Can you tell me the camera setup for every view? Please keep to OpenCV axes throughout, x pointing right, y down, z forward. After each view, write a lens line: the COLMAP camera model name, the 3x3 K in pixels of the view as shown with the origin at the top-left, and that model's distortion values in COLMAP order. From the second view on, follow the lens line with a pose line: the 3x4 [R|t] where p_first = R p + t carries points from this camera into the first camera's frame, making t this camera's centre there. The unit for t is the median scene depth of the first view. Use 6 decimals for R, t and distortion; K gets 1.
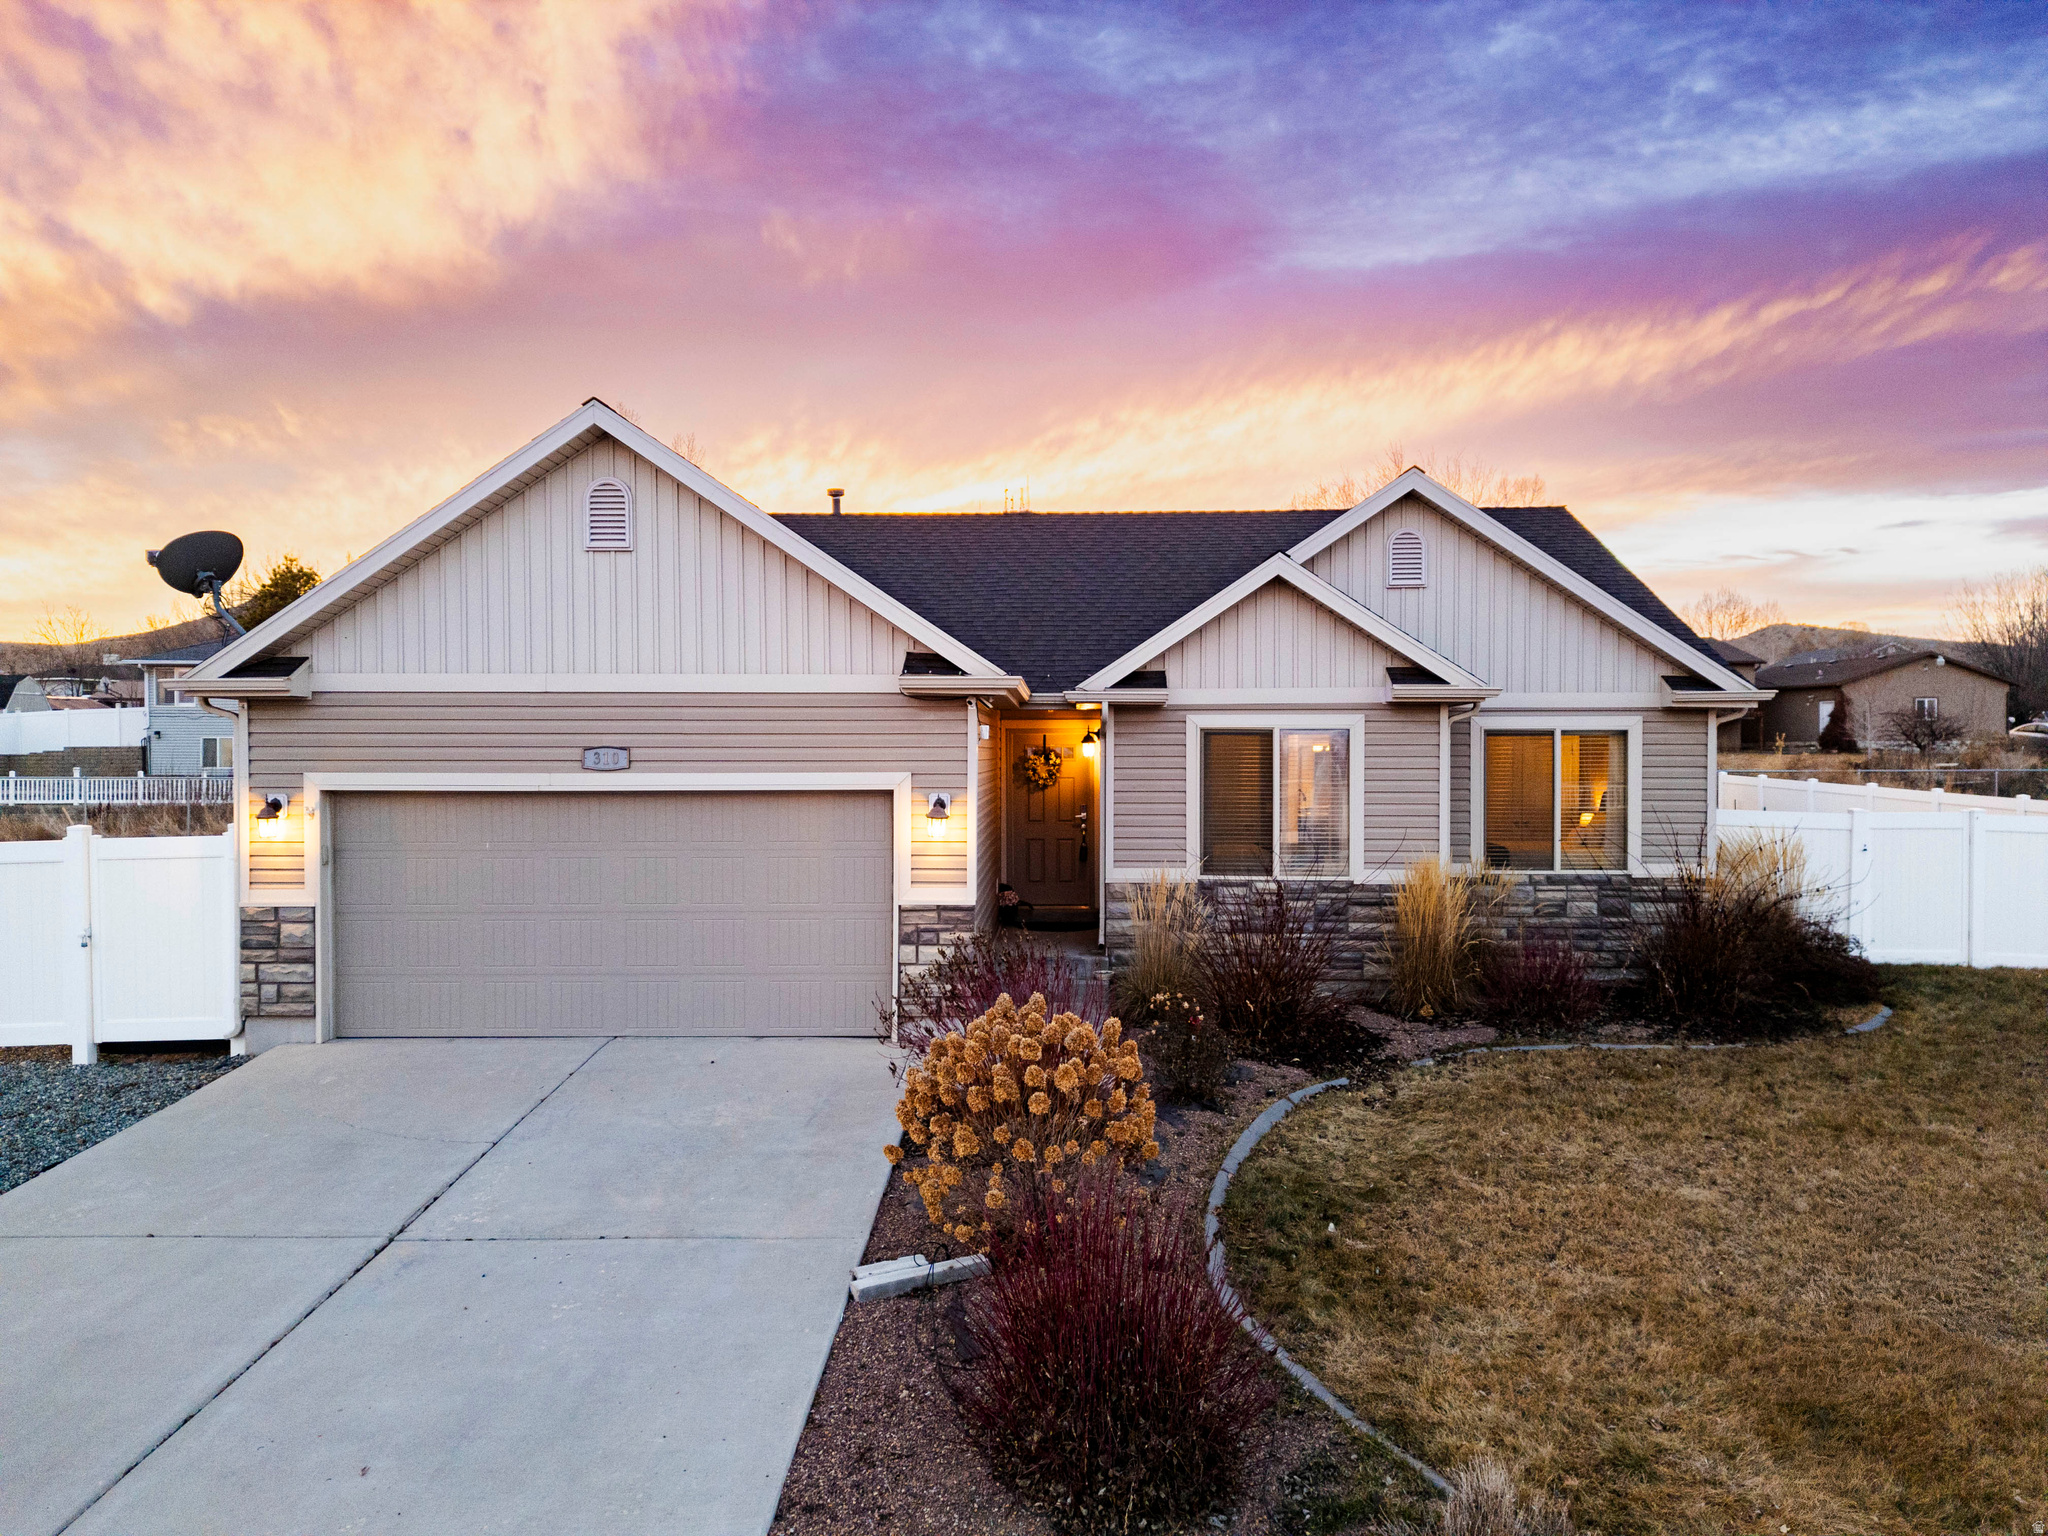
lens RADIAL K [[1422.6, 0, 1029.0], [0, 1422.6, 780.8], [0, 0, 1]] dist [0.078529, -0.070699]
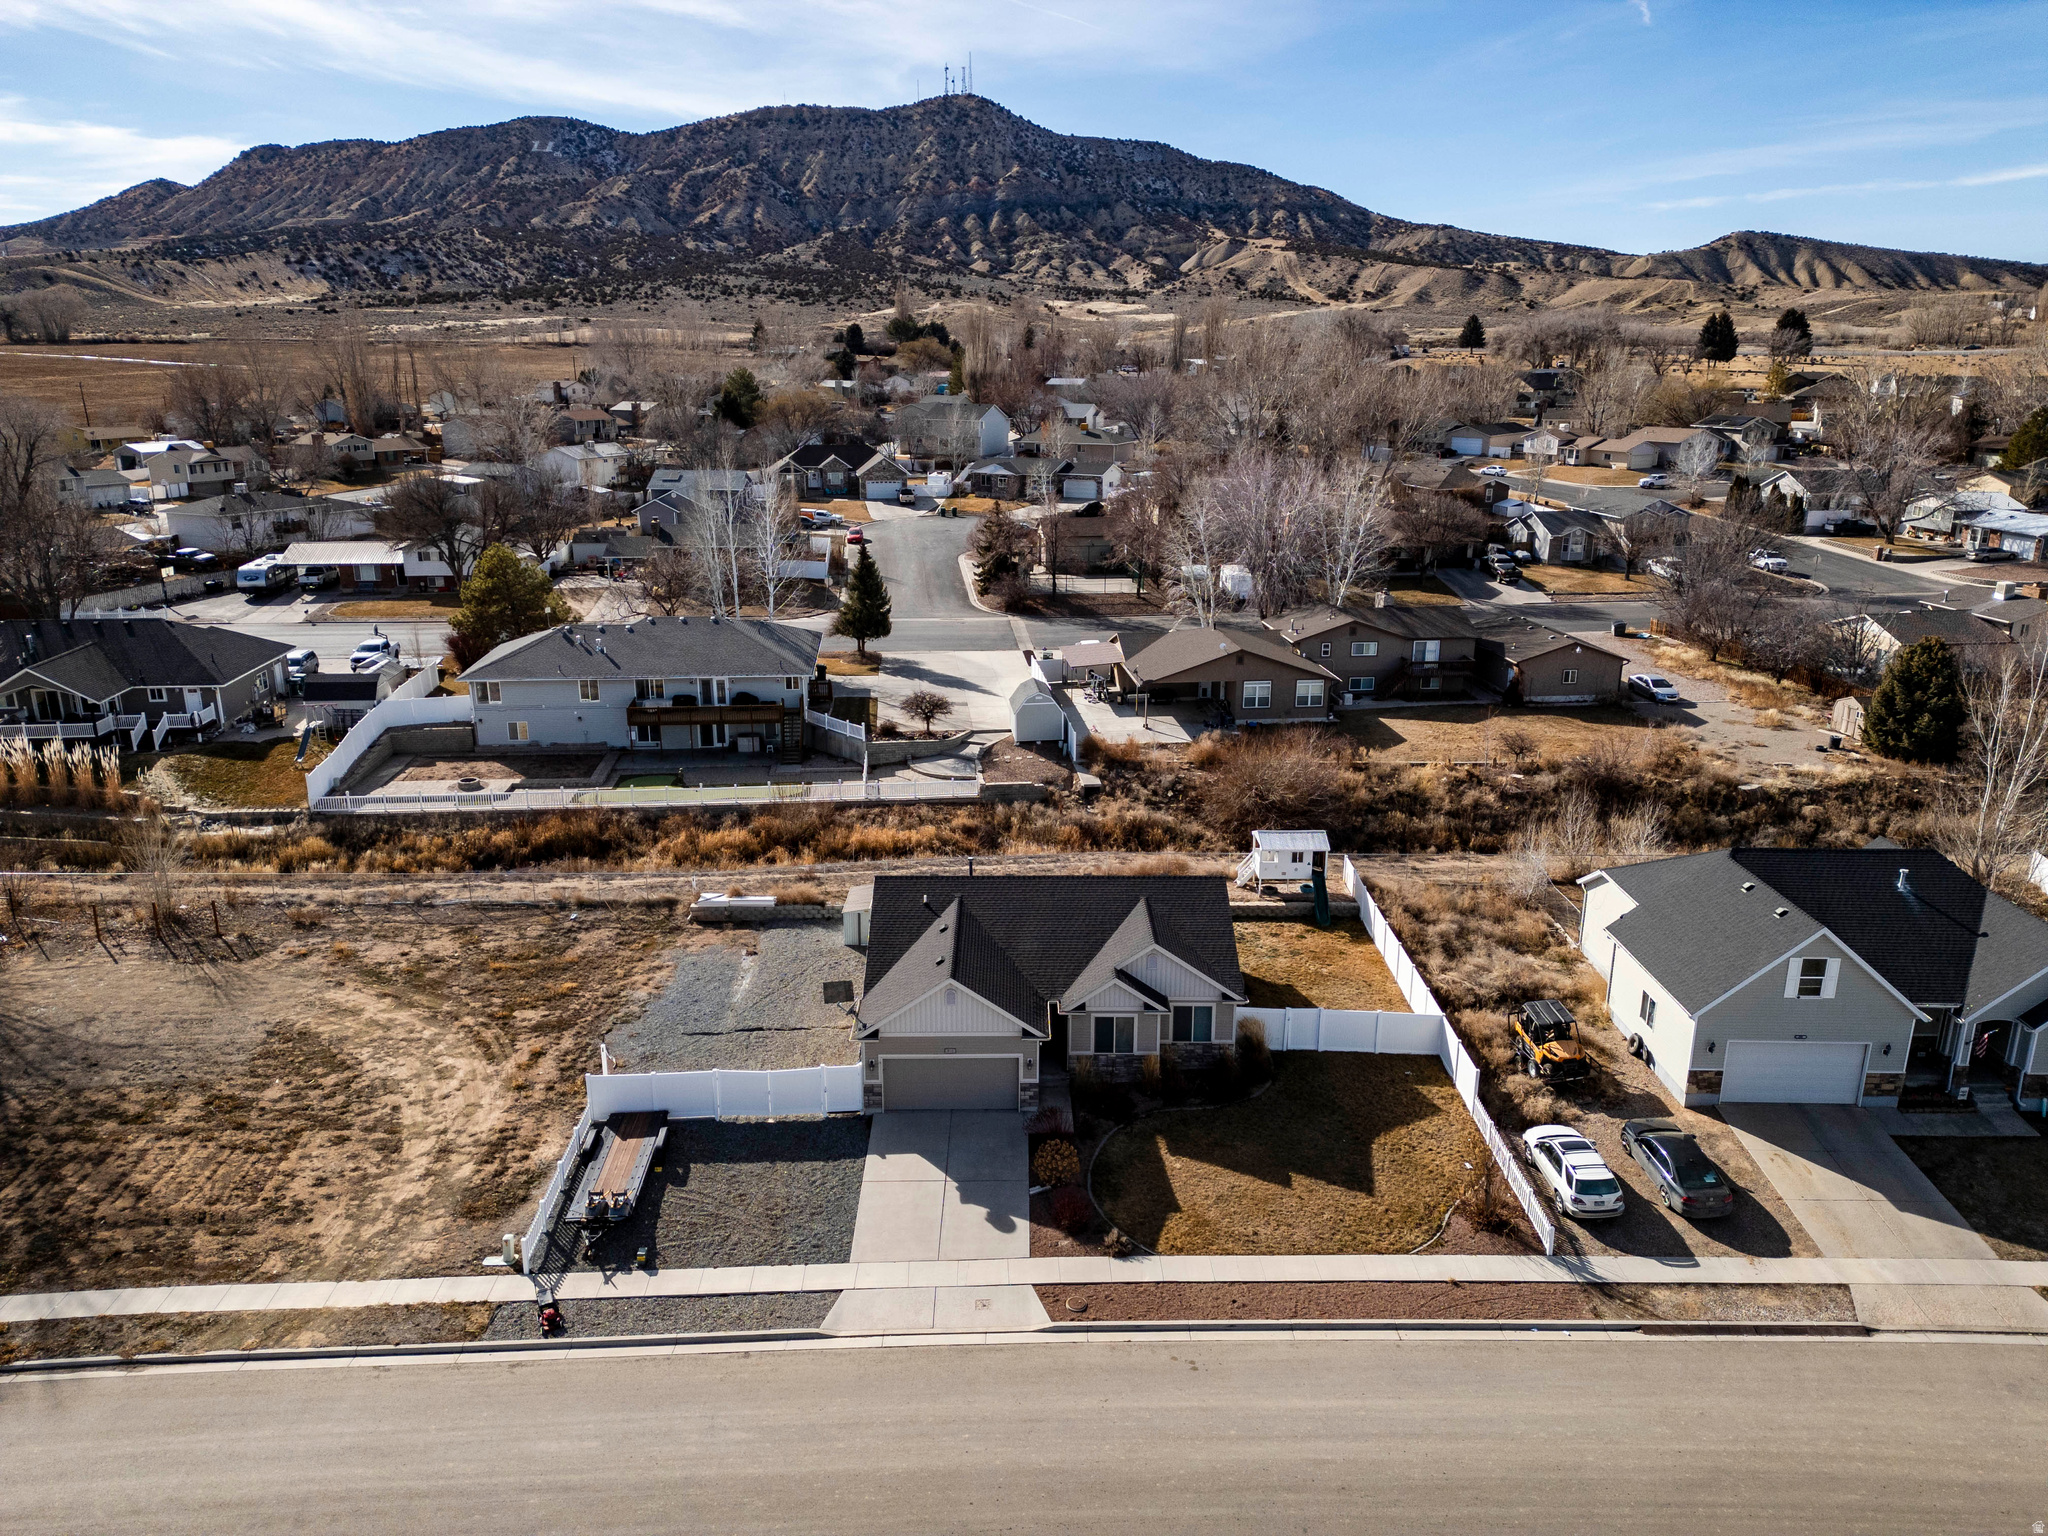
lens RADIAL K [[1422.6, 0, 1027.1], [0, 1422.6, 772.0], [0, 0, 1]] dist [0.078529, -0.070699]
pose [[0.999297, -0.009142, 0.036361, -0.213199], [-0.000741, 0.964814, 0.262931, -1.883154], [-0.037486, -0.262773, 0.964129, -2.787370]]
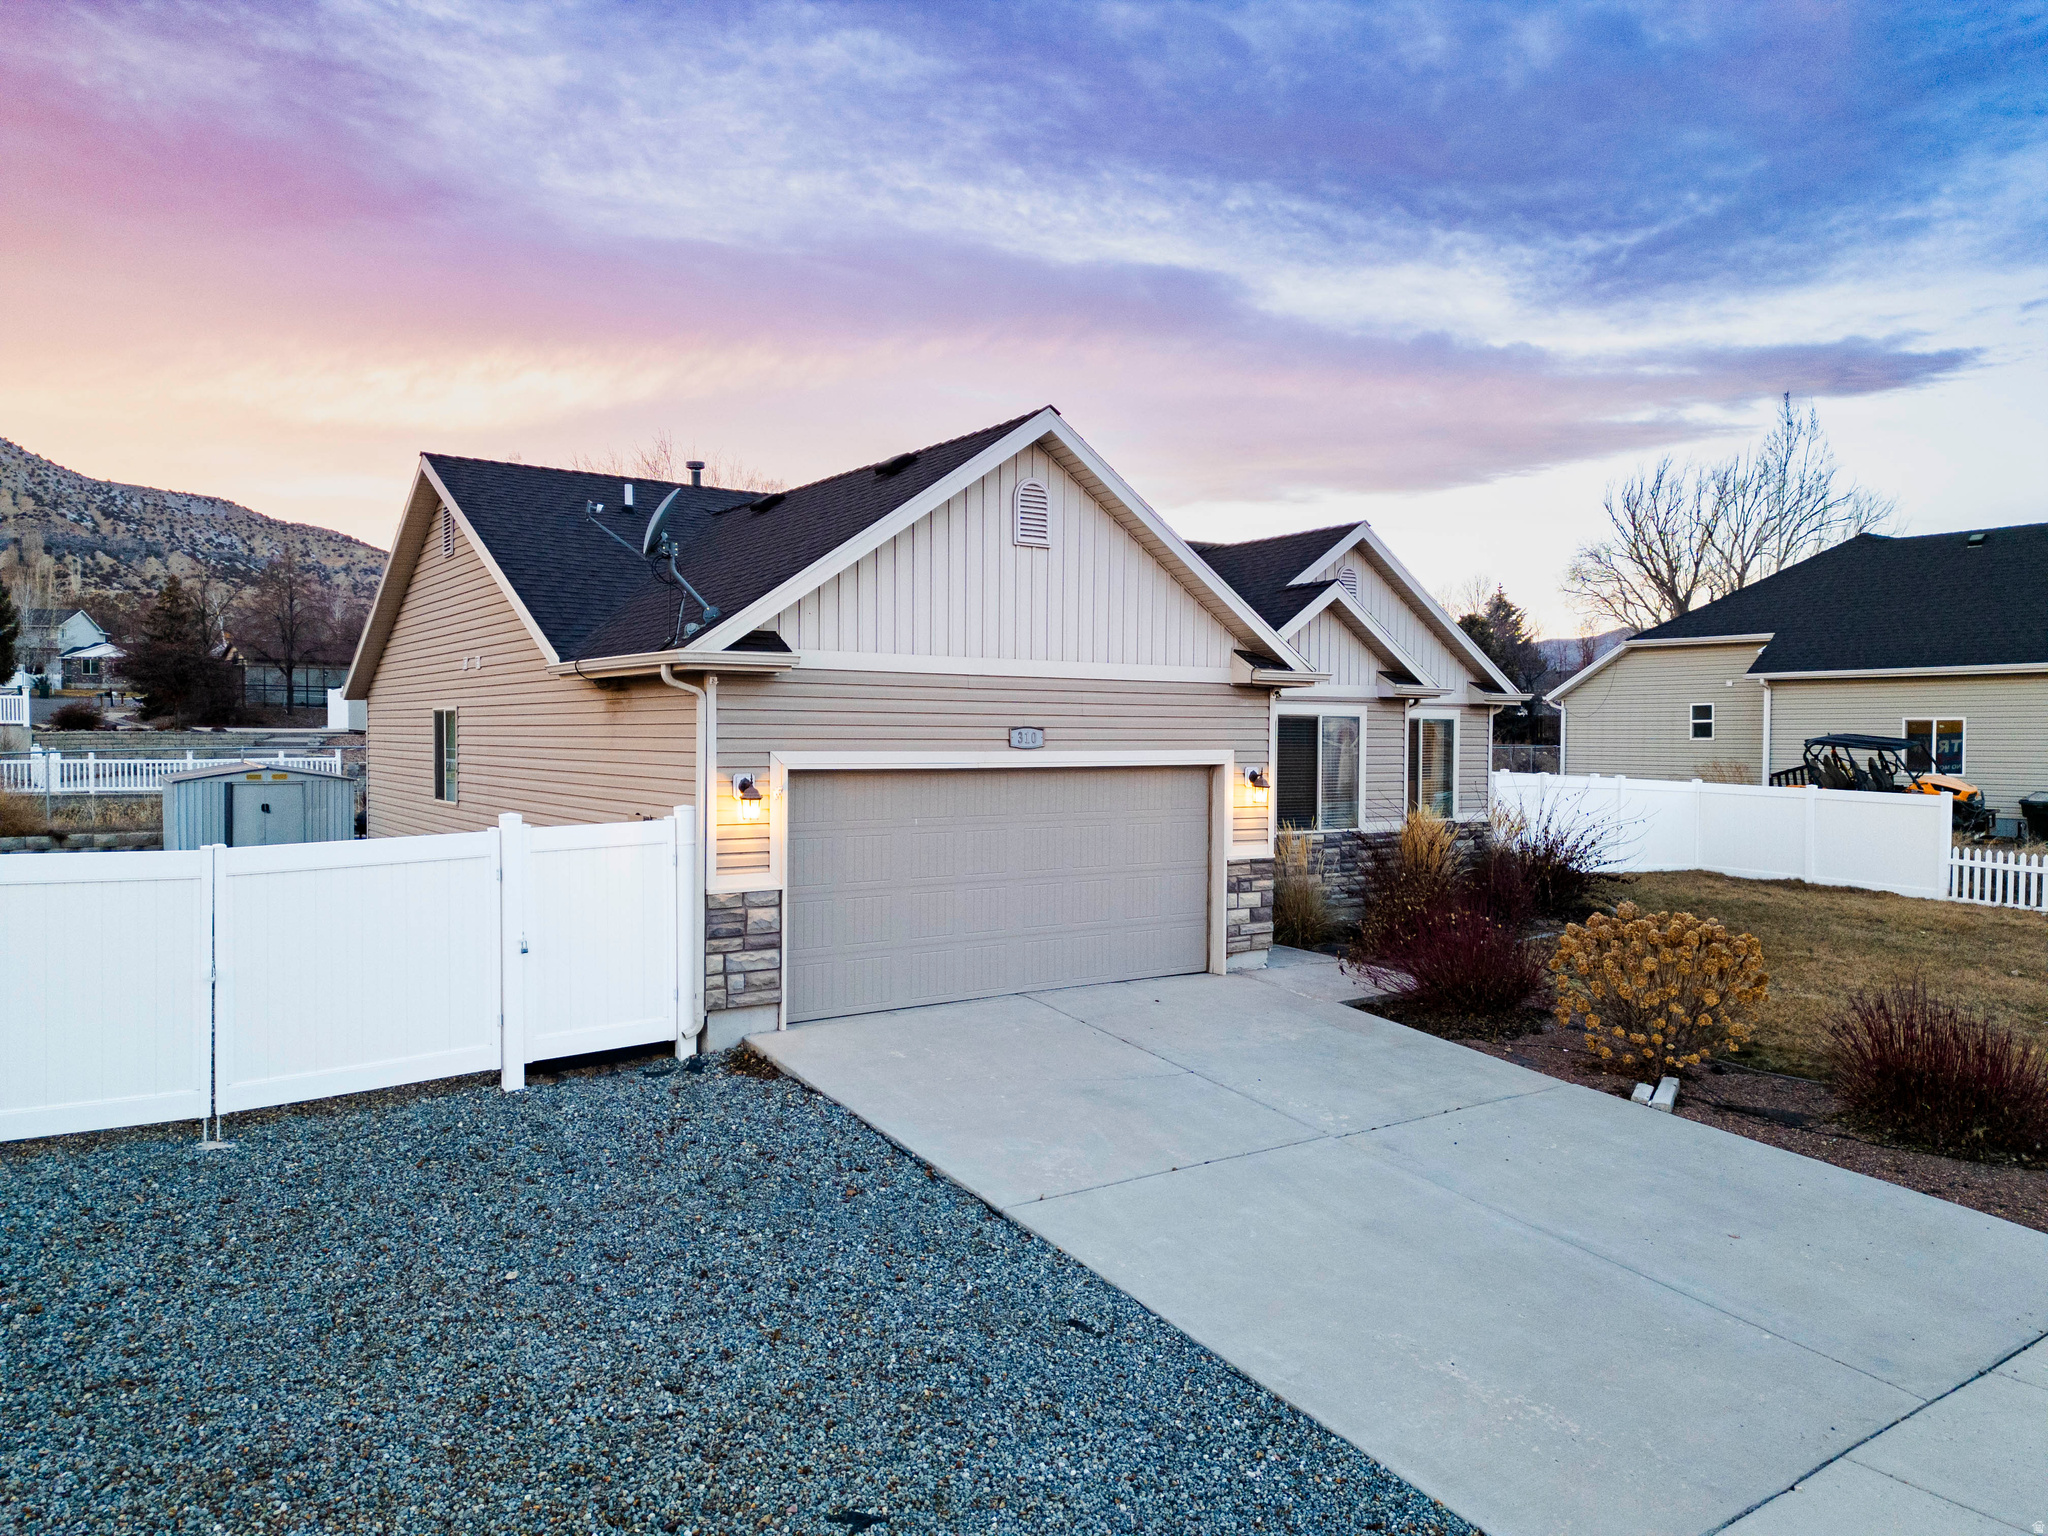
lens RADIAL K [[1422.6, 0, 1026.1], [0, 1422.6, 768.2], [0, 0, 1]] dist [0.078529, -0.070699]
pose [[0.805614, -0.009865, 0.592359, -0.927162], [0.007639, 0.999951, 0.006264, 0.000901], [-0.592392, -0.000522, 0.805650, 0.131935]]
